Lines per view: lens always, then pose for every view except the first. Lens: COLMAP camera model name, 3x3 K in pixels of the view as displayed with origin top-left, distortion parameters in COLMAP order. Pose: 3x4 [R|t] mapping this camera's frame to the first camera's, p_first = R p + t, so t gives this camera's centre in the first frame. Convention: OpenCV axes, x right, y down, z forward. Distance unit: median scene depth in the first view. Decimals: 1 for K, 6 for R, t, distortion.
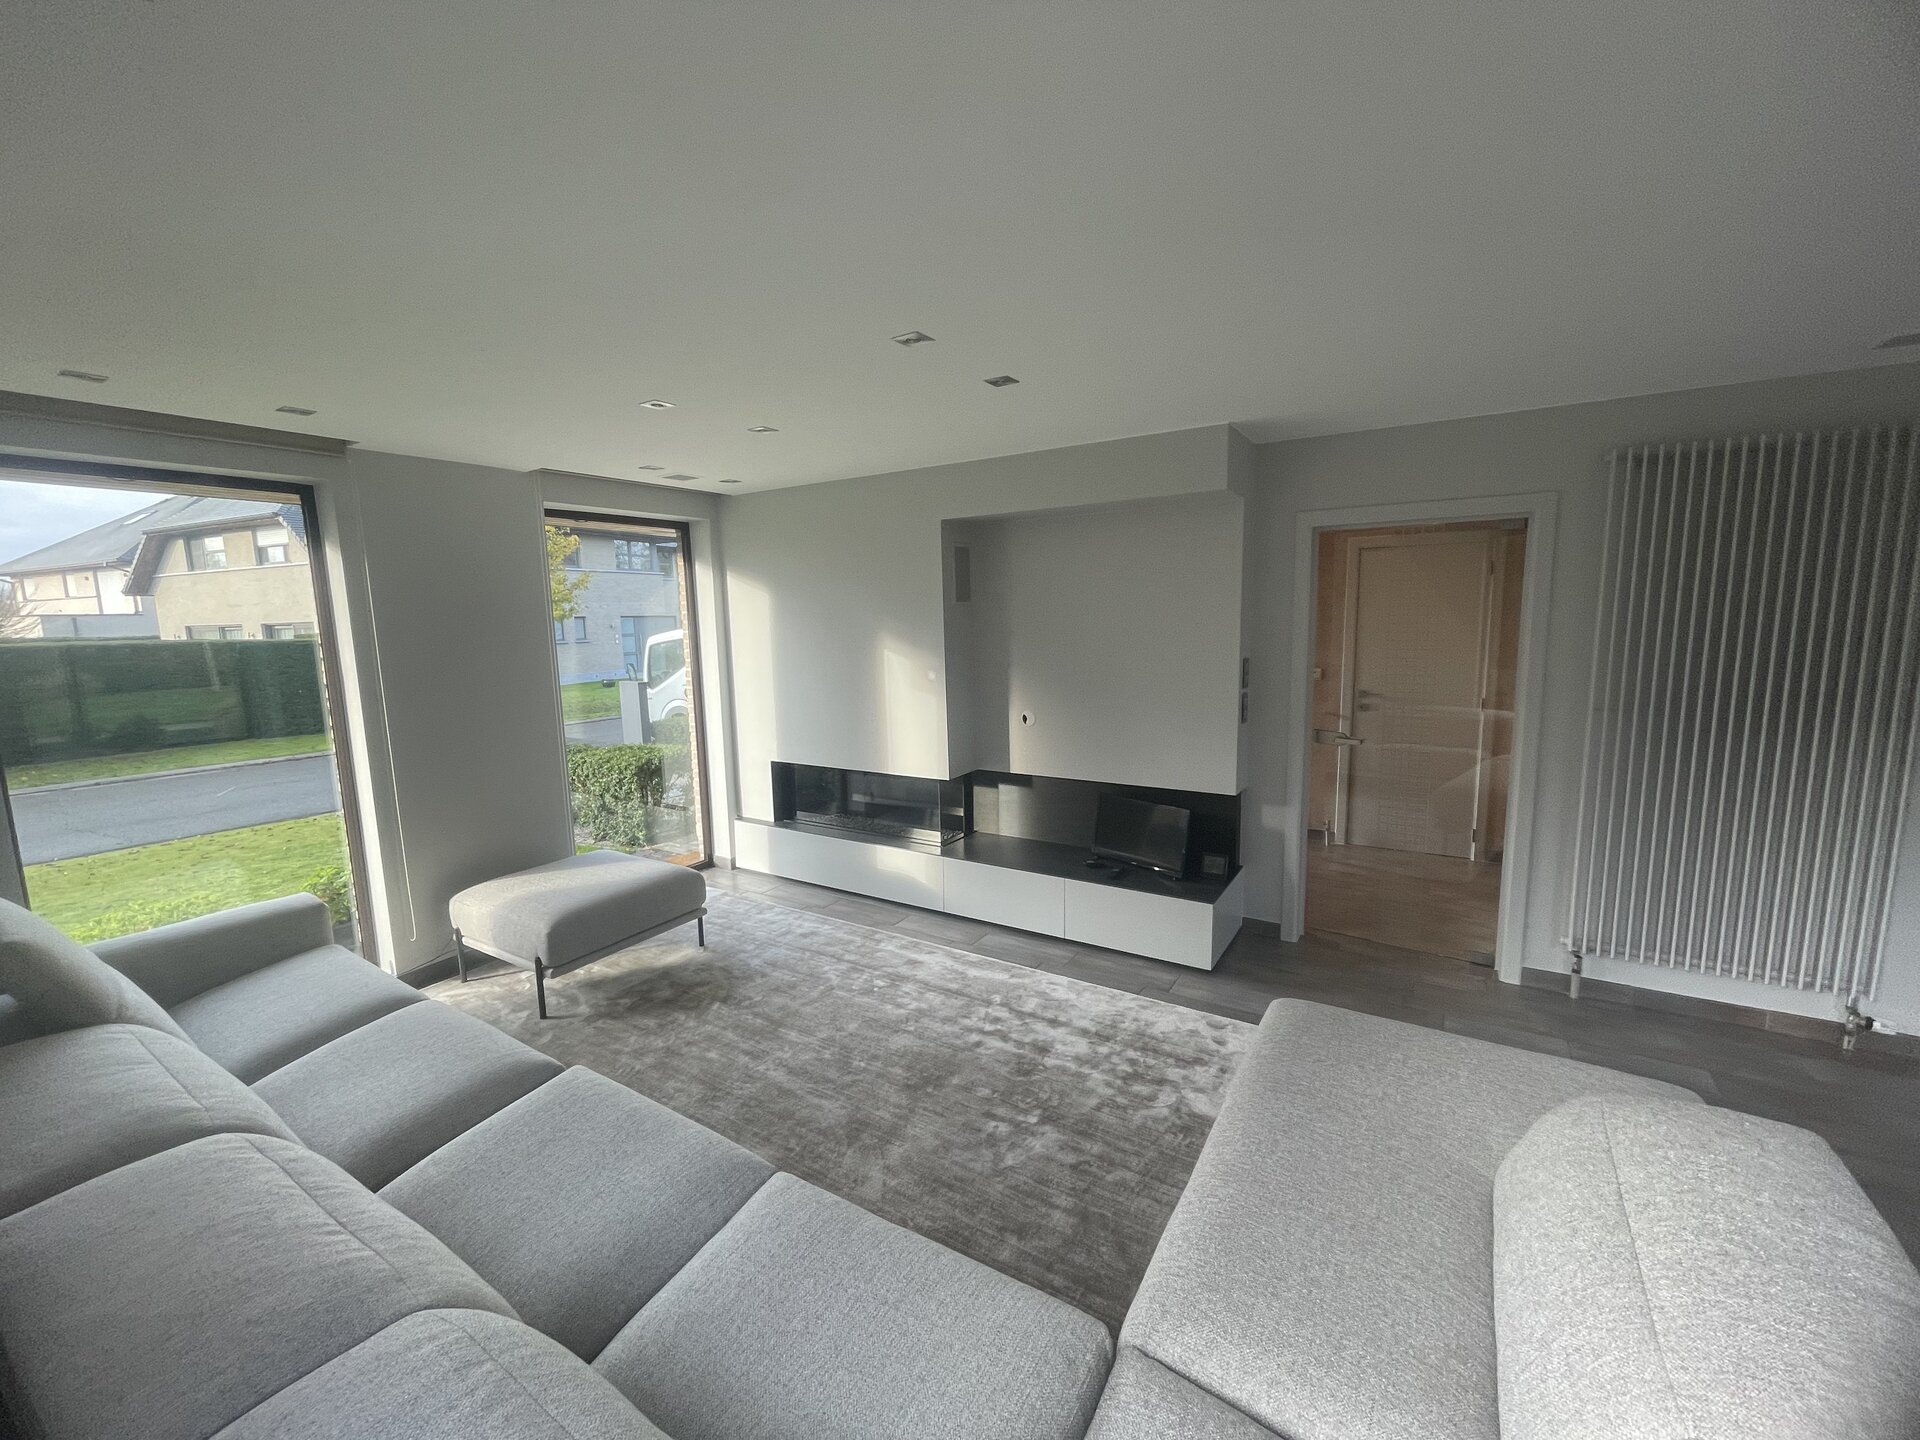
lens RADIAL K [[774.9, 0, 963.2], [0, 774.9, 718.3], [0, 0, 1]] dist [-0.002564, -0.000127]
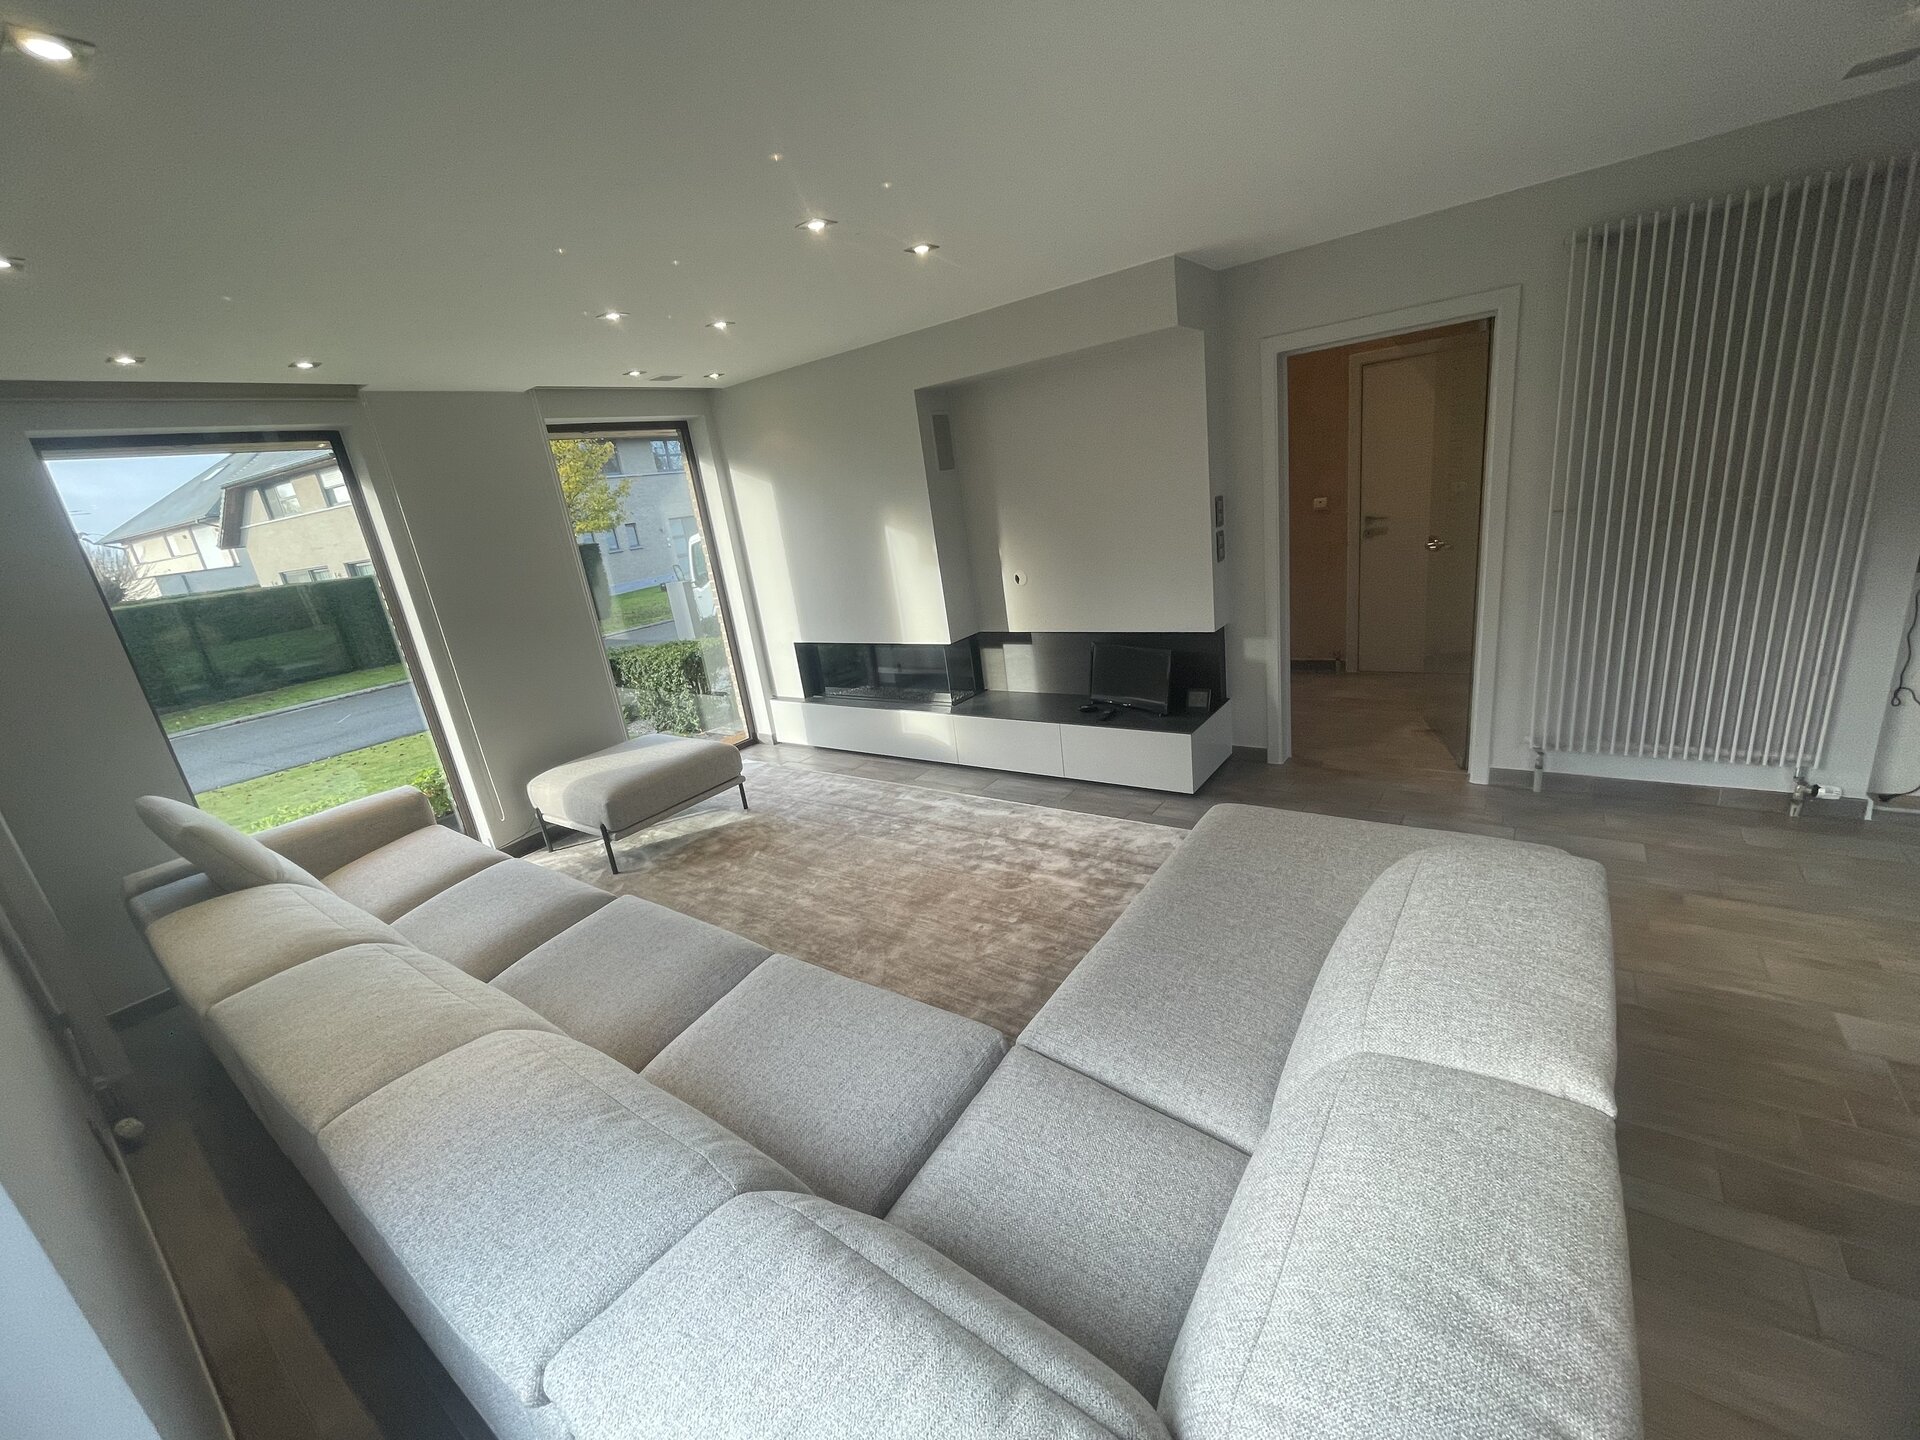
lens RADIAL K [[774.9, 0, 963.2], [0, 774.9, 718.3], [0, 0, 1]] dist [-0.002564, -0.000127]
pose [[0.992098, -0.084371, -0.092856, 0.103152], [0.098401, 0.982411, 0.158698, 0.014792], [0.077833, -0.166582, 0.982951, -0.078043]]
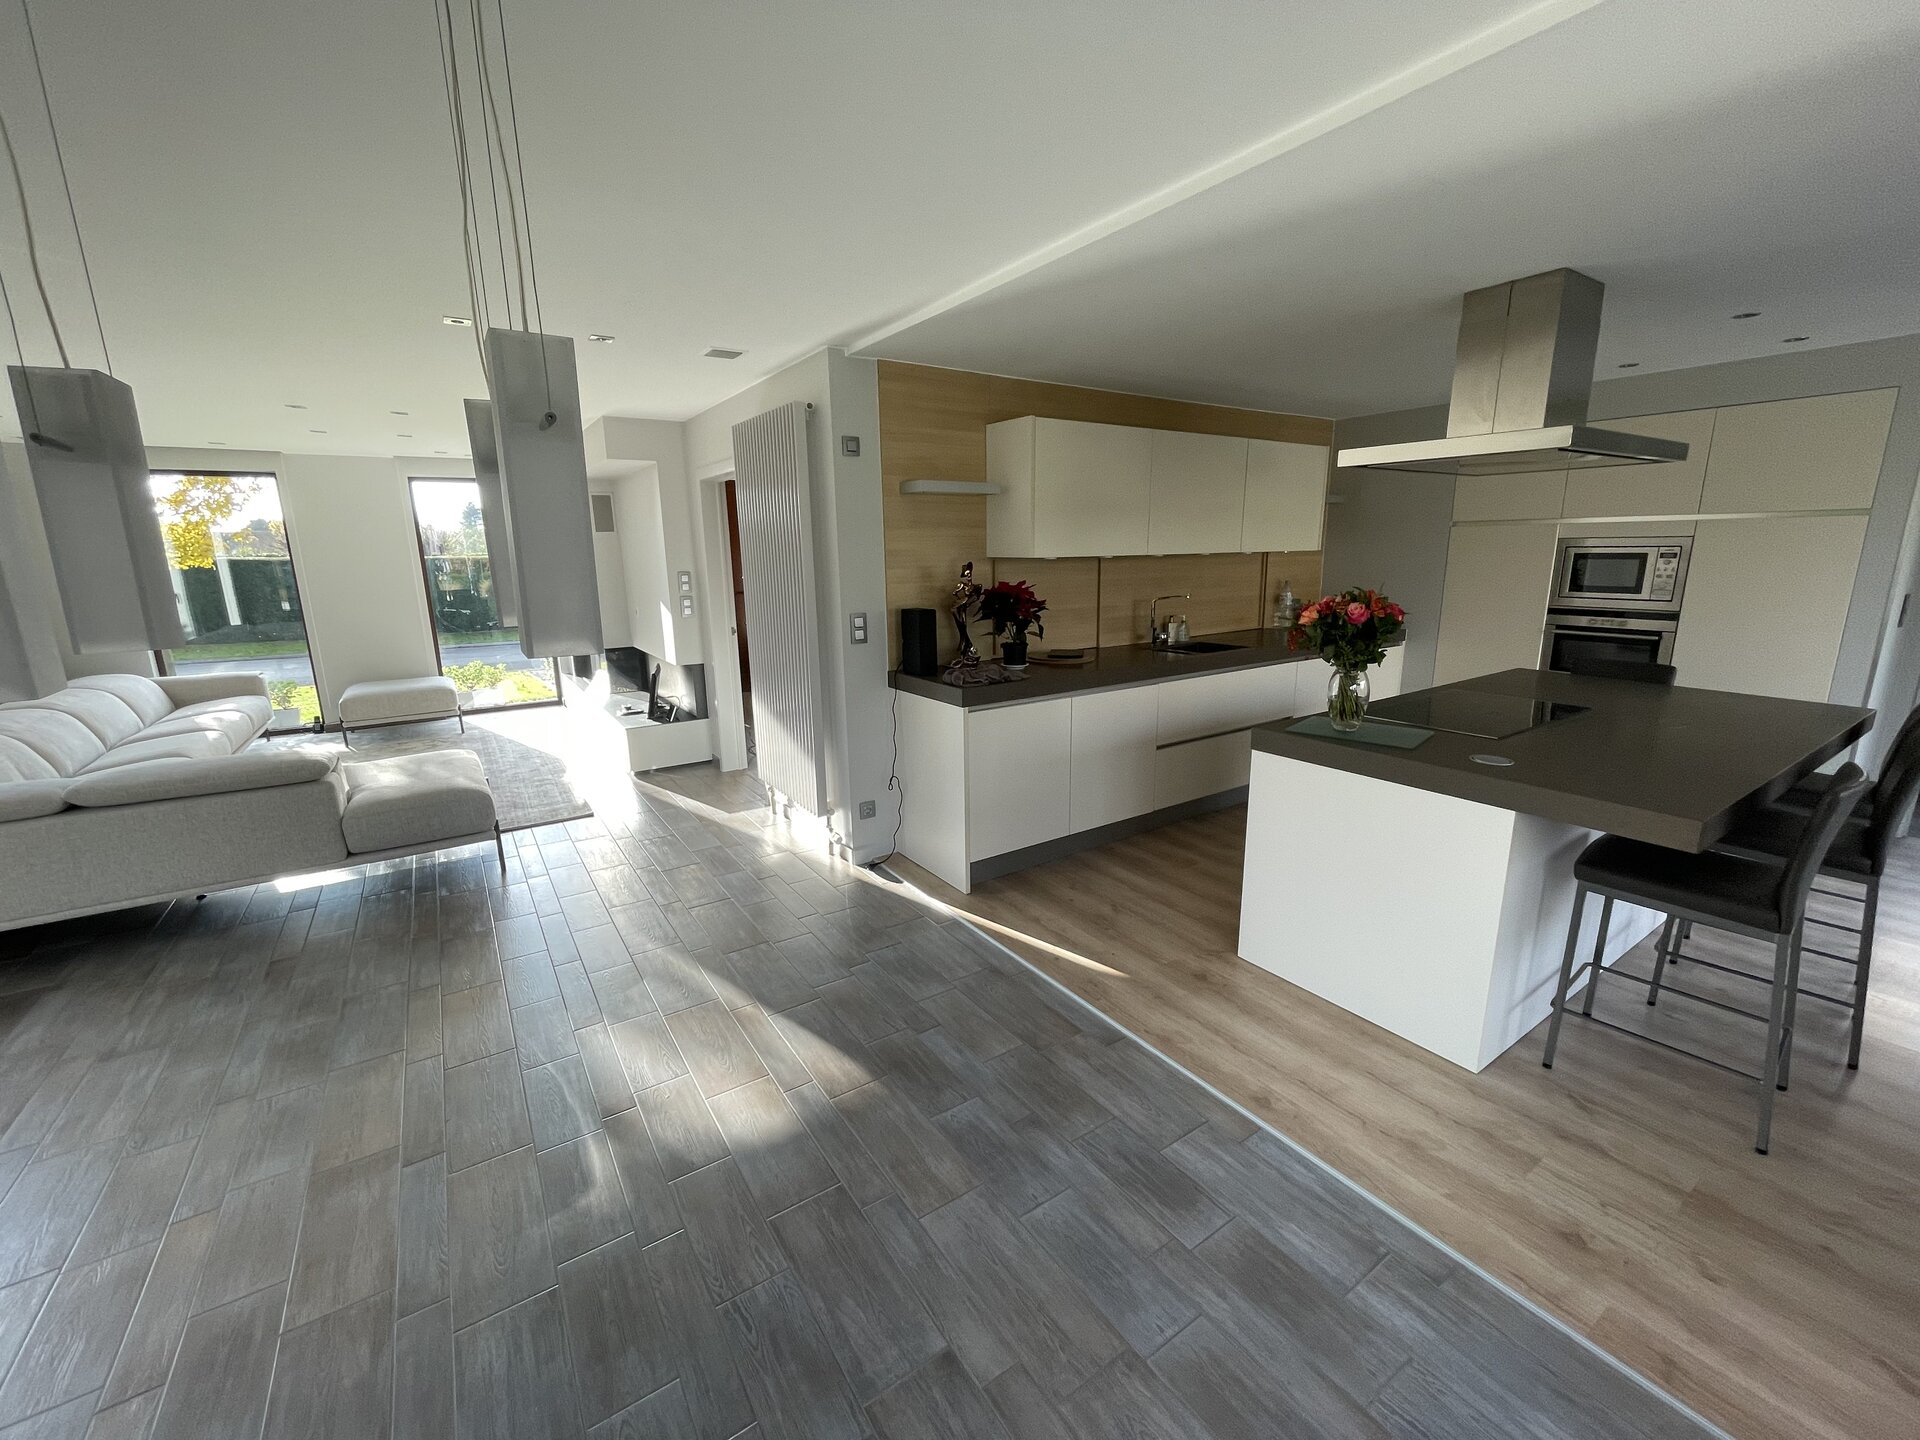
lens RADIAL K [[774.9, 0, 963.2], [0, 774.9, 718.3], [0, 0, 1]] dist [-0.002564, -0.000127]
pose [[0.916752, 0.094664, -0.388078, 1.464952], [-0.057414, 0.992653, 0.106509, 0.008683], [0.395309, -0.075361, 0.915452, -0.158866]]
